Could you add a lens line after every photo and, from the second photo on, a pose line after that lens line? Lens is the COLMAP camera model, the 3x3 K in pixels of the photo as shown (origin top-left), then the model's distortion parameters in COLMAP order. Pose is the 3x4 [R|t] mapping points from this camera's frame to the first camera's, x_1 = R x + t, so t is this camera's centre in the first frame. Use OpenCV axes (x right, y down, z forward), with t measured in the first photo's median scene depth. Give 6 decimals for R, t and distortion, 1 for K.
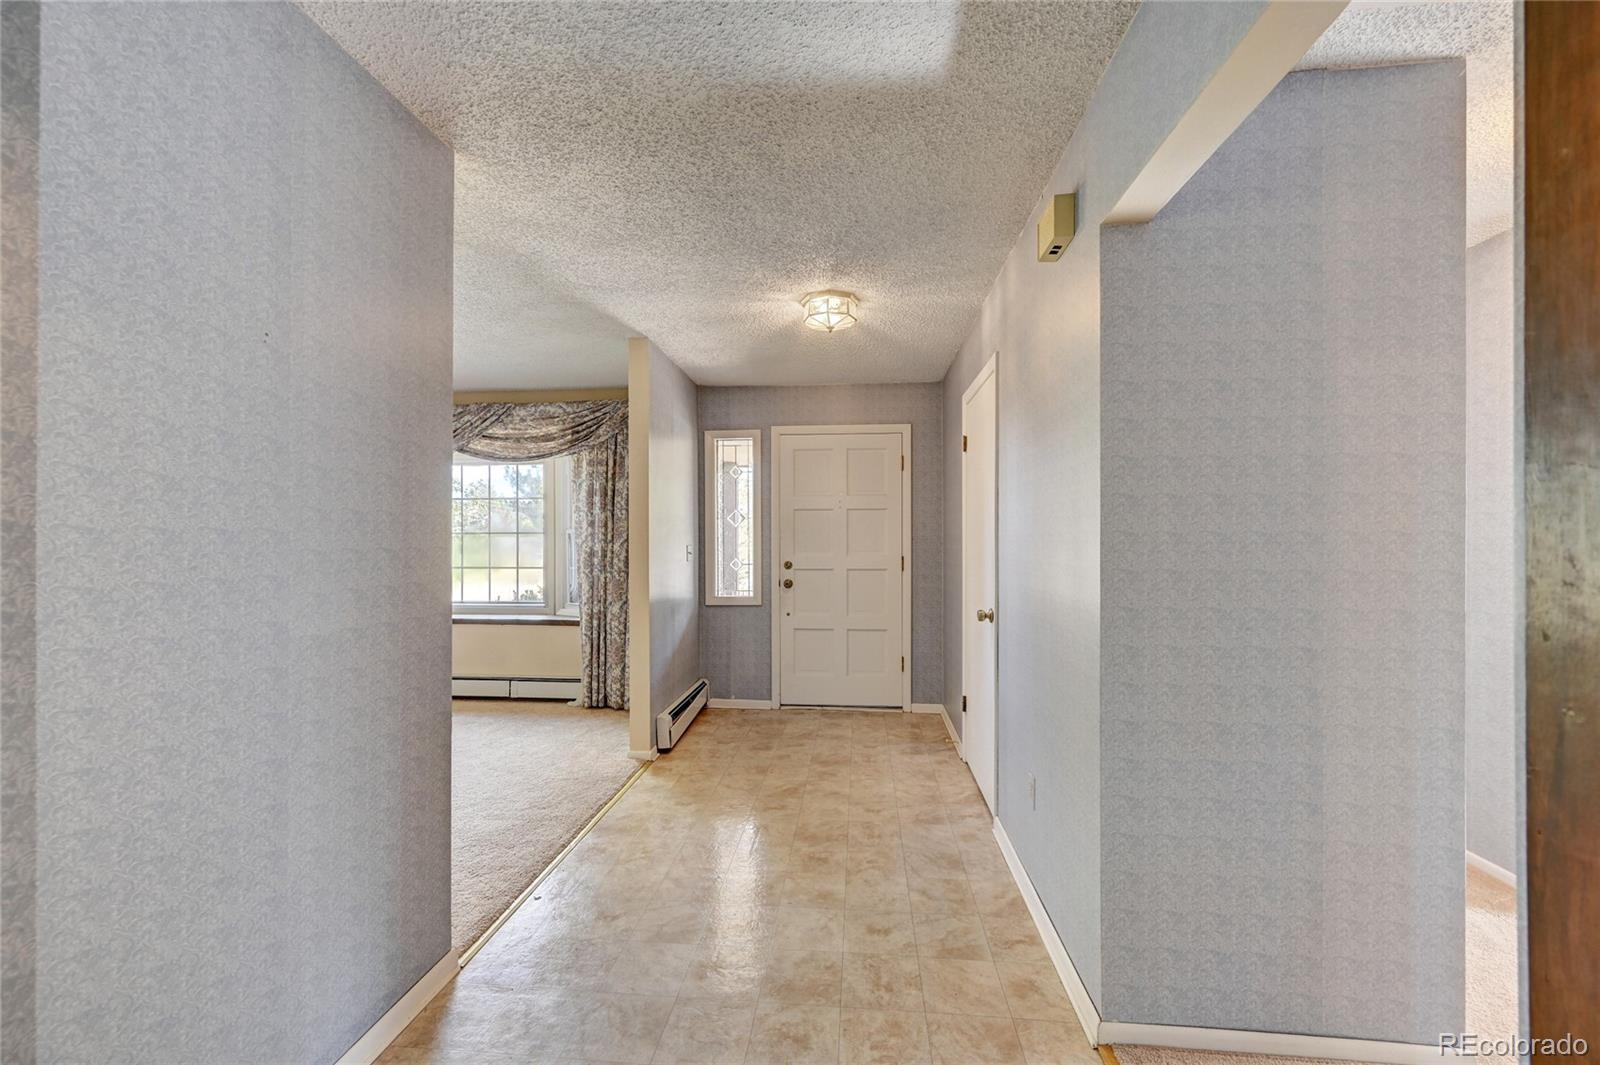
lens RADIAL K [[633.4, 0, 803.0], [0, 633.4, 535.7], [0, 0, 1]] dist [-0.001485, 0.000233]
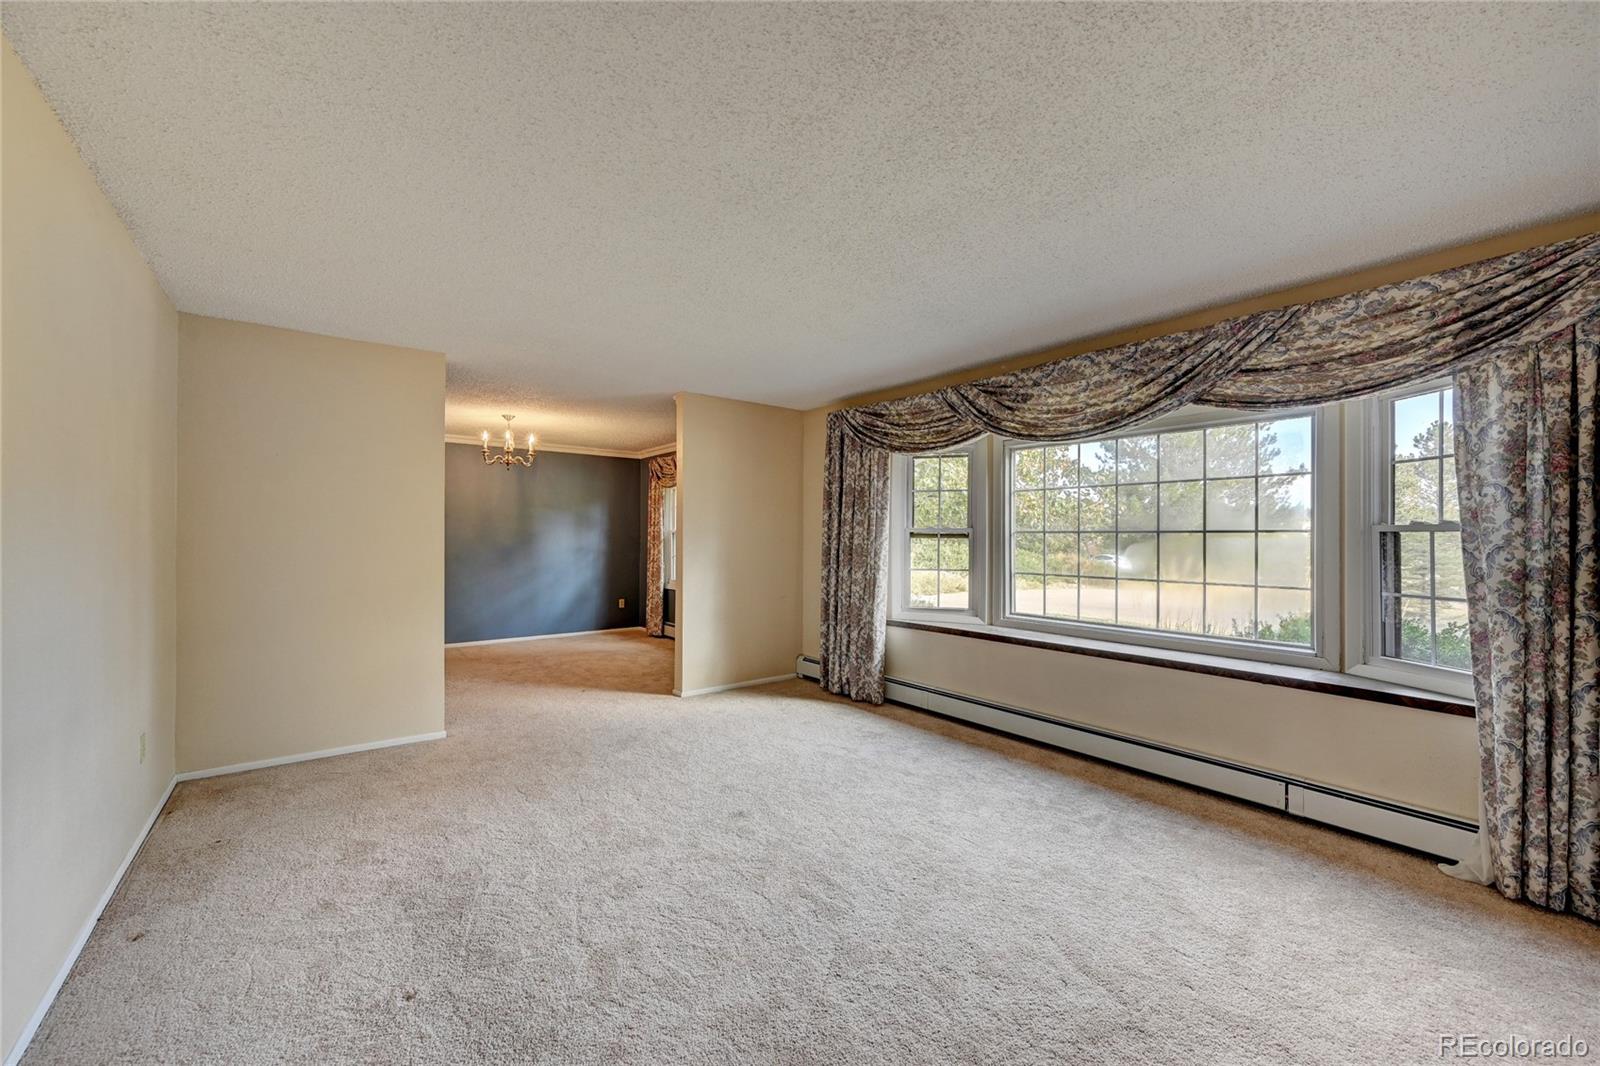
lens RADIAL K [[633.4, 0, 803.0], [0, 633.4, 536.2], [0, 0, 1]] dist [-0.001485, 0.000233]
pose [[0.678986, 0.003057, -0.734145, -0.347622], [0.000123, 0.999991, 0.004278, -0.002123], [0.734151, -0.002995, 0.678979, 0.283804]]
